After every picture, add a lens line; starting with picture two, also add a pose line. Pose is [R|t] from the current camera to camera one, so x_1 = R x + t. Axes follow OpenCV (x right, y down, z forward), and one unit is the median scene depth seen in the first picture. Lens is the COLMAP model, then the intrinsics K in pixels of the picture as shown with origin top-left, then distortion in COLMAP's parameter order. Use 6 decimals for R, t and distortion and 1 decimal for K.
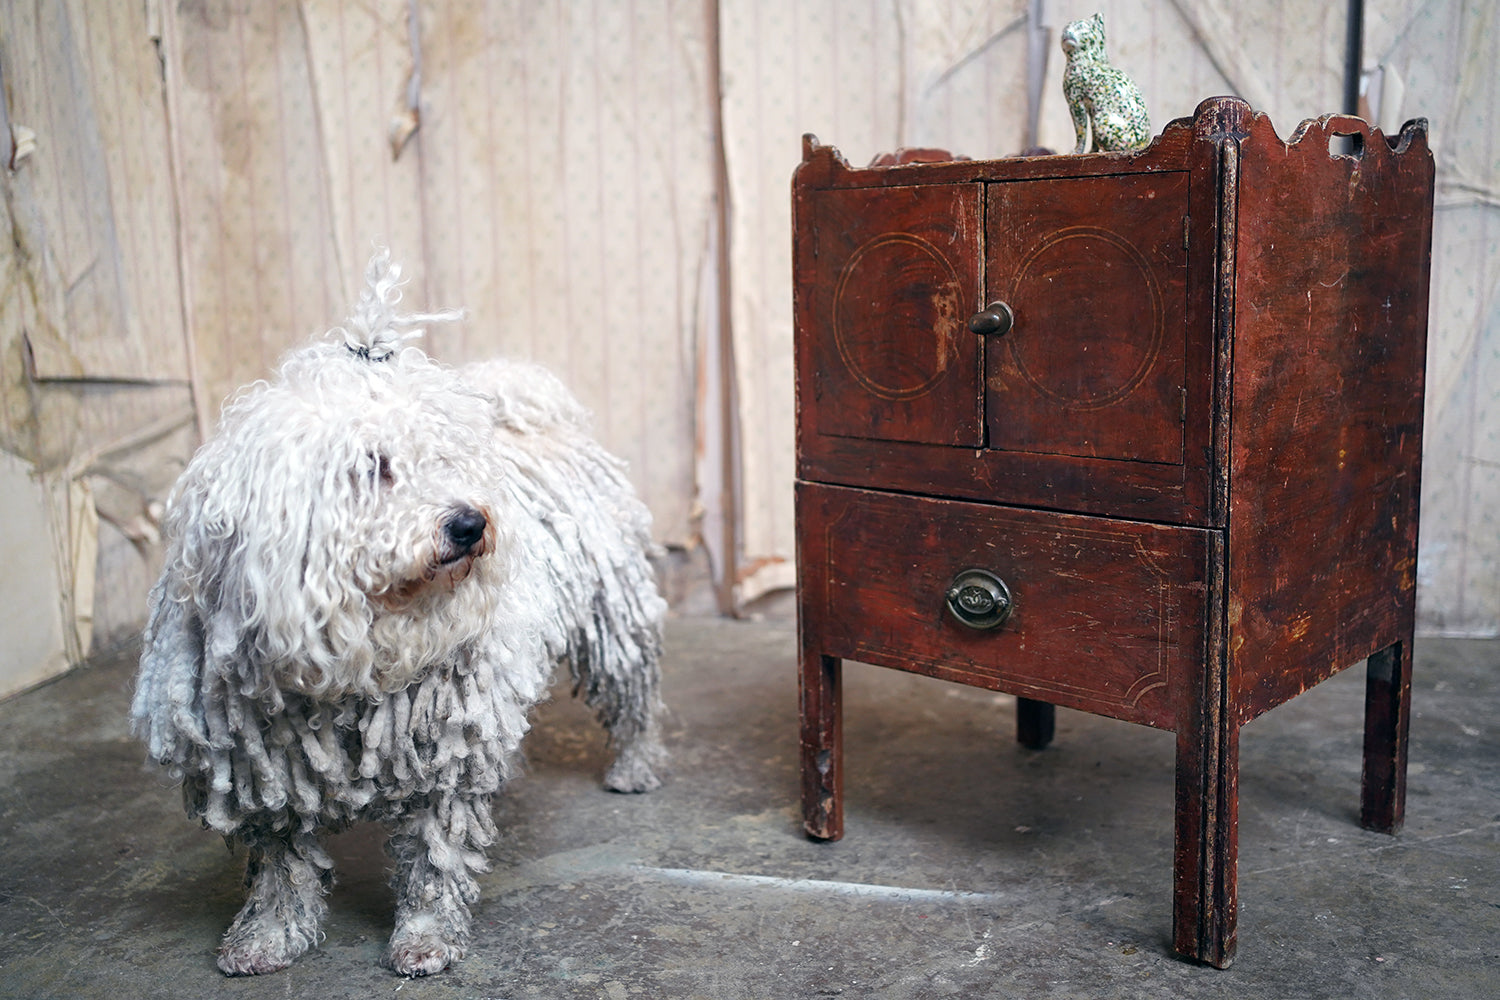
lens RADIAL K [[1512.9, 0, 745.8], [0, 1512.9, 487.2], [0, 0, 1]] dist [0.010203, 0.000000]
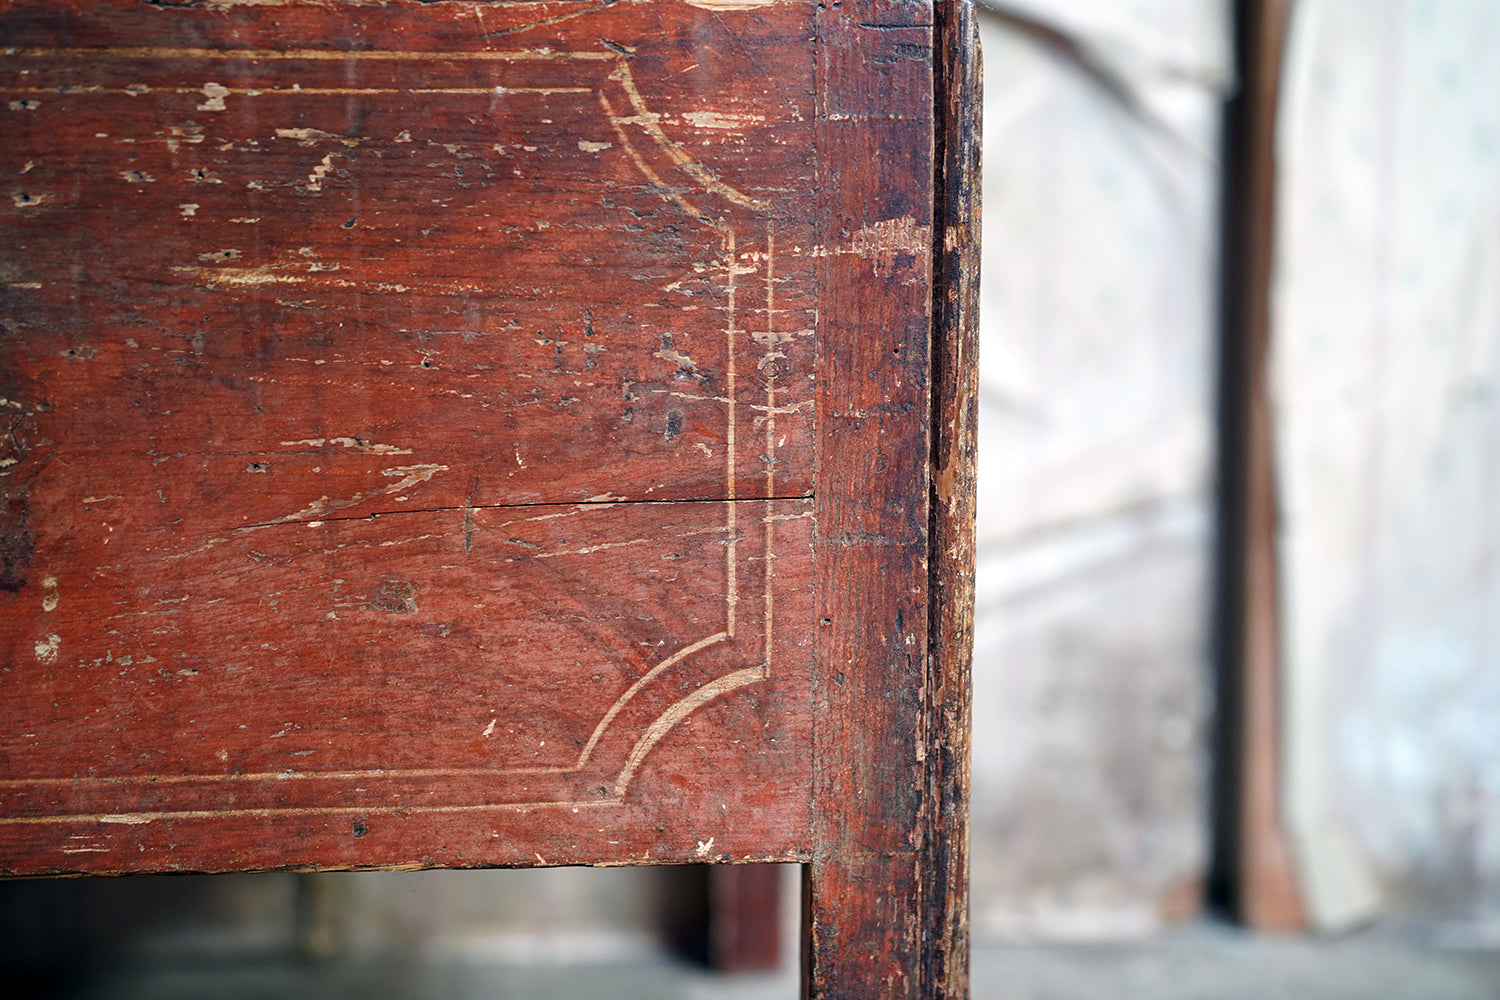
lens RADIAL K [[1512.9, 0, 753.4], [0, 1512.9, 496.0], [0, 0, 1]] dist [0.010203, 0.000000]
pose [[0.675970, -0.064016, 0.734143, 0.092421], [0.105281, 0.994390, -0.010230, 0.096925], [-0.729370, 0.084206, 0.678918, 0.777709]]
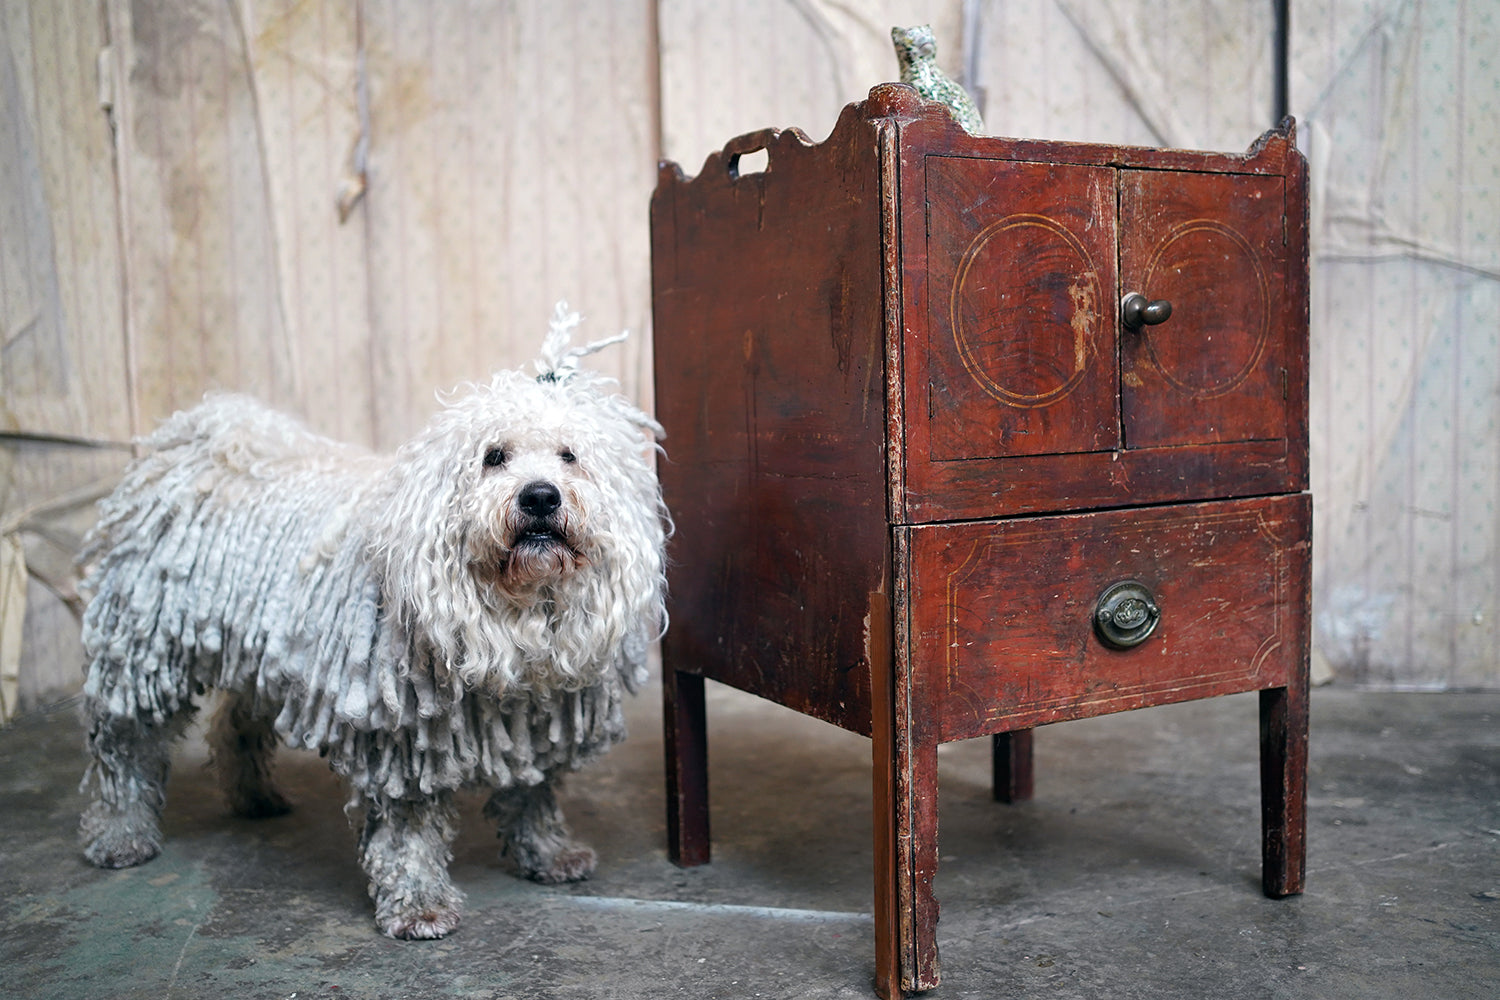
lens RADIAL K [[1512.9, 0, 749.6], [0, 1512.9, 481.0], [0, 0, 1]] dist [0.010203, 0.000000]
pose [[0.306368, -0.050636, 0.950565, -0.809647], [0.166801, 0.985990, -0.001237, -0.044048], [-0.937185, 0.158934, 0.310522, 0.934638]]
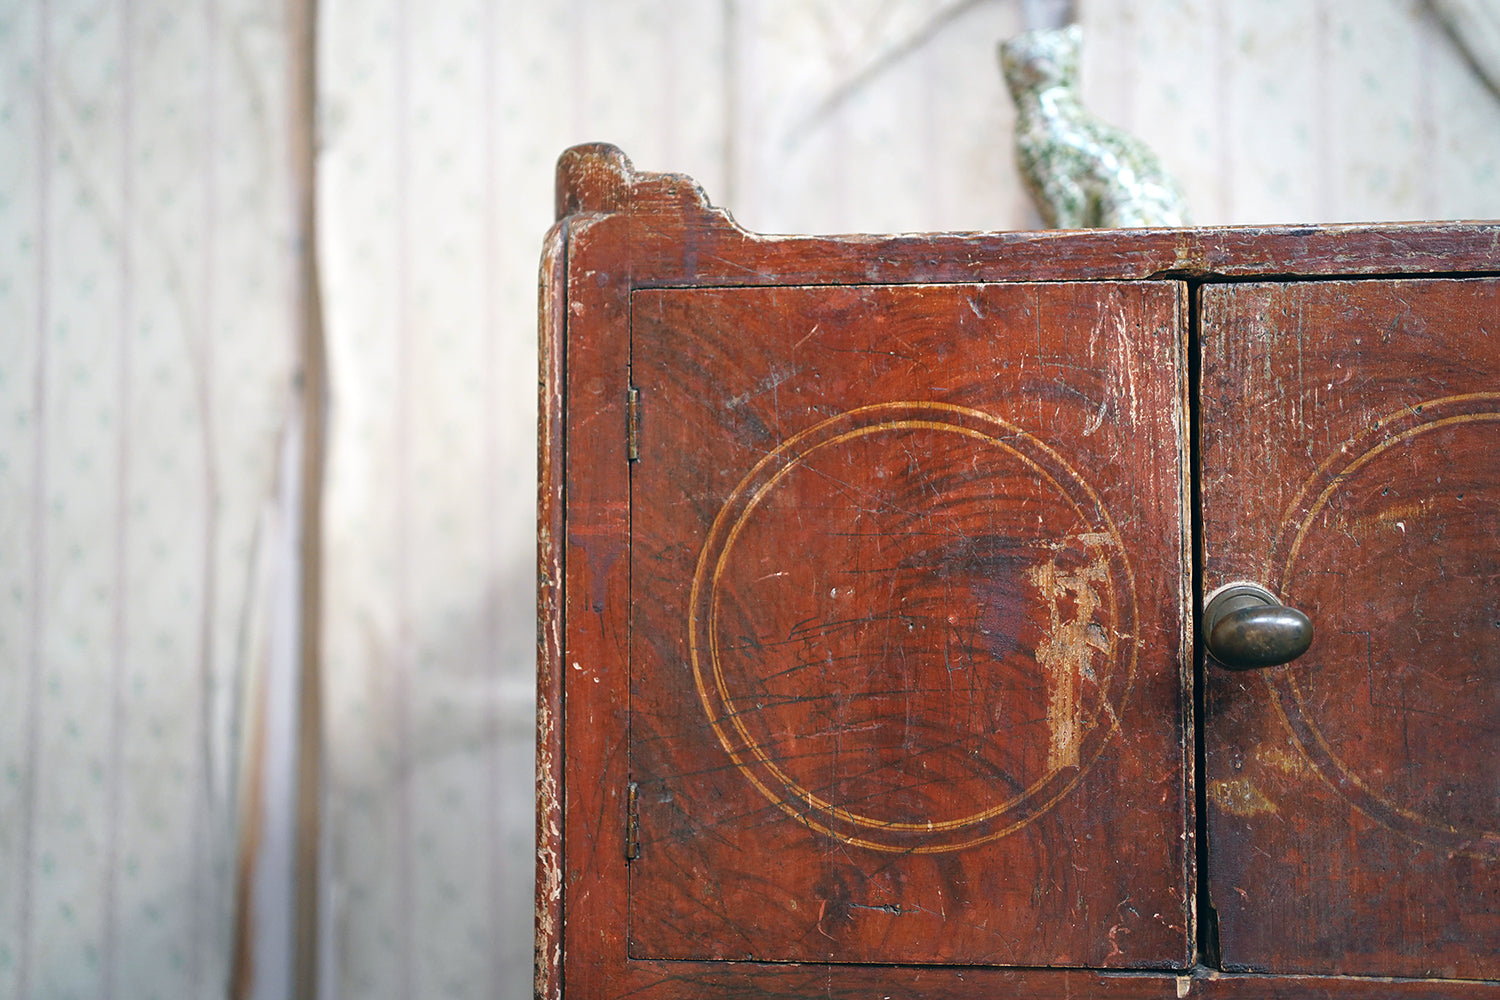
lens RADIAL K [[1512.9, 0, 754.5], [0, 1512.9, 494.8], [0, 0, 1]] dist [0.010203, 0.000000]
pose [[0.788324, 0.042741, 0.613774, -0.167288], [0.080630, 0.981804, -0.171930, -0.086676], [-0.609954, 0.185025, 0.770533, 0.761891]]
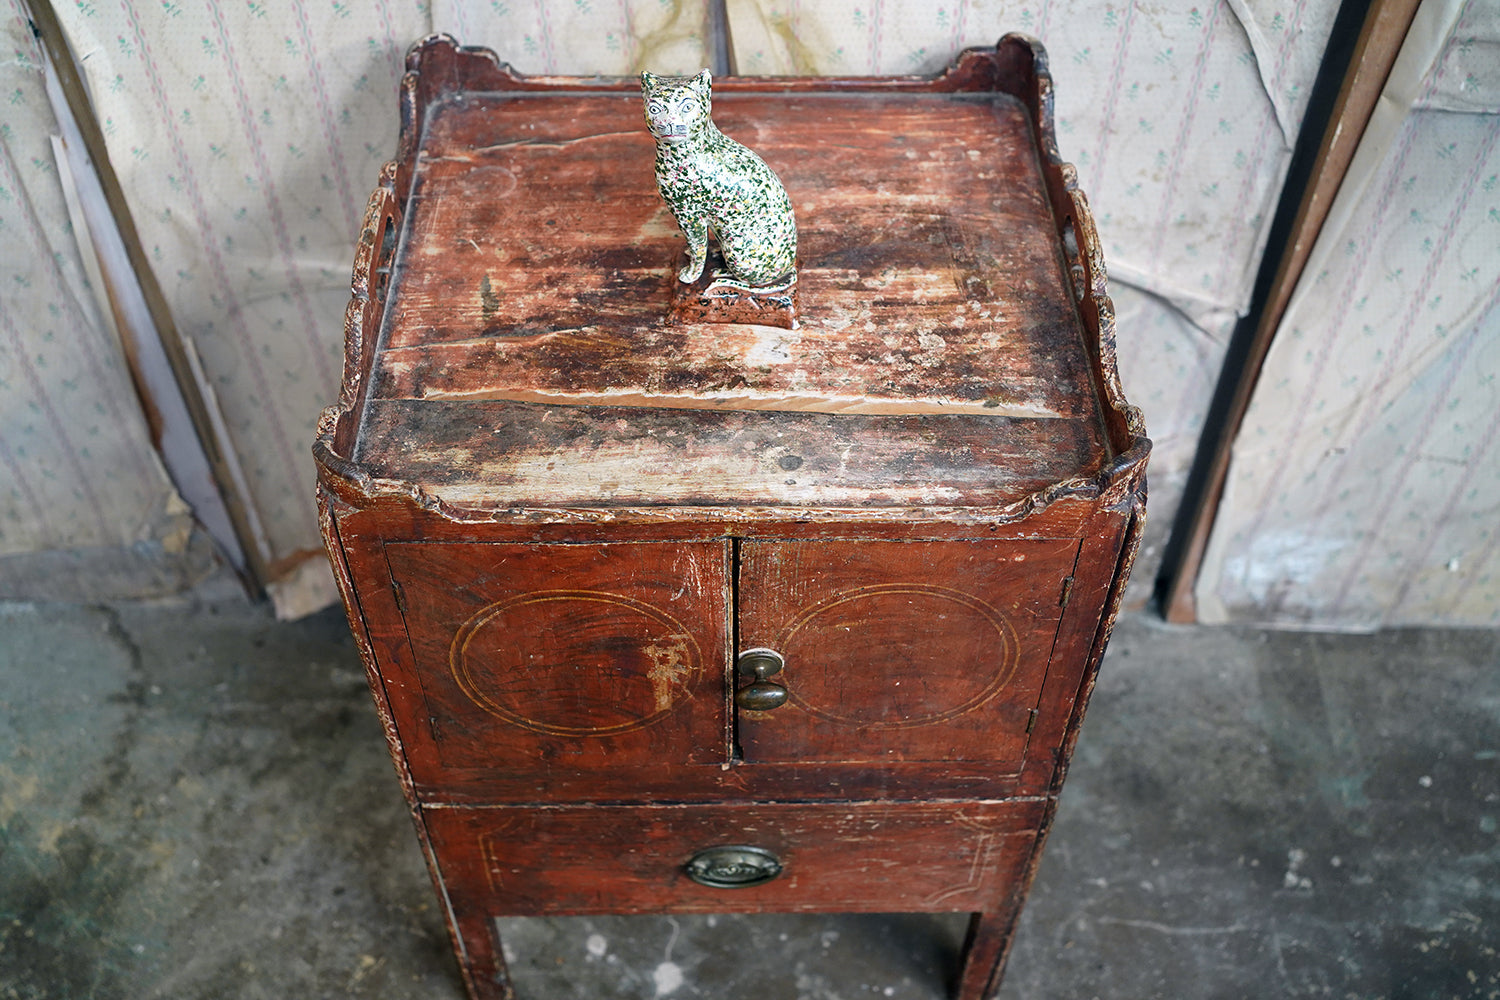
lens RADIAL K [[1512.9, 0, 750.0], [0, 1512.9, 493.2], [0, 0, 1]] dist [0.010203, 0.000000]
pose [[0.714017, -0.509488, 0.480210, -0.131093], [0.086361, 0.744743, 0.661740, -0.625212], [-0.694781, -0.431022, 0.575759, 0.624808]]
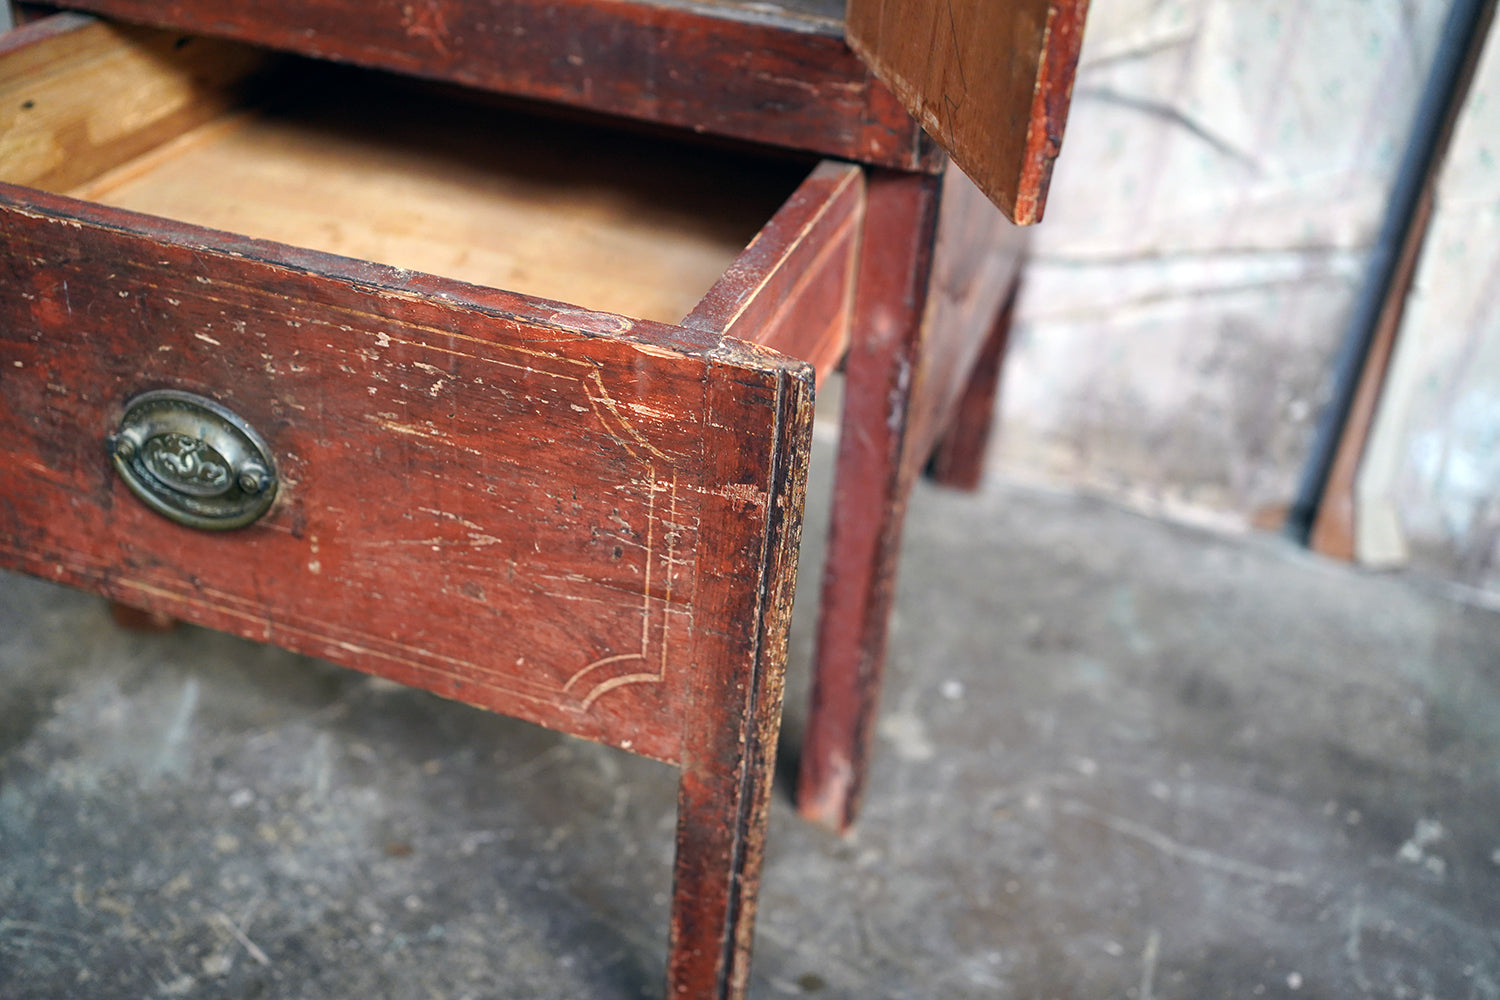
lens RADIAL K [[1512.9, 0, 750.1], [0, 1512.9, 499.8], [0, 0, 1]] dist [0.010203, 0.000000]
pose [[0.901736, -0.156465, 0.402979, 0.125362], [-0.026657, 0.910298, 0.413094, -0.090053], [-0.431465, -0.383244, 0.816677, 0.611239]]
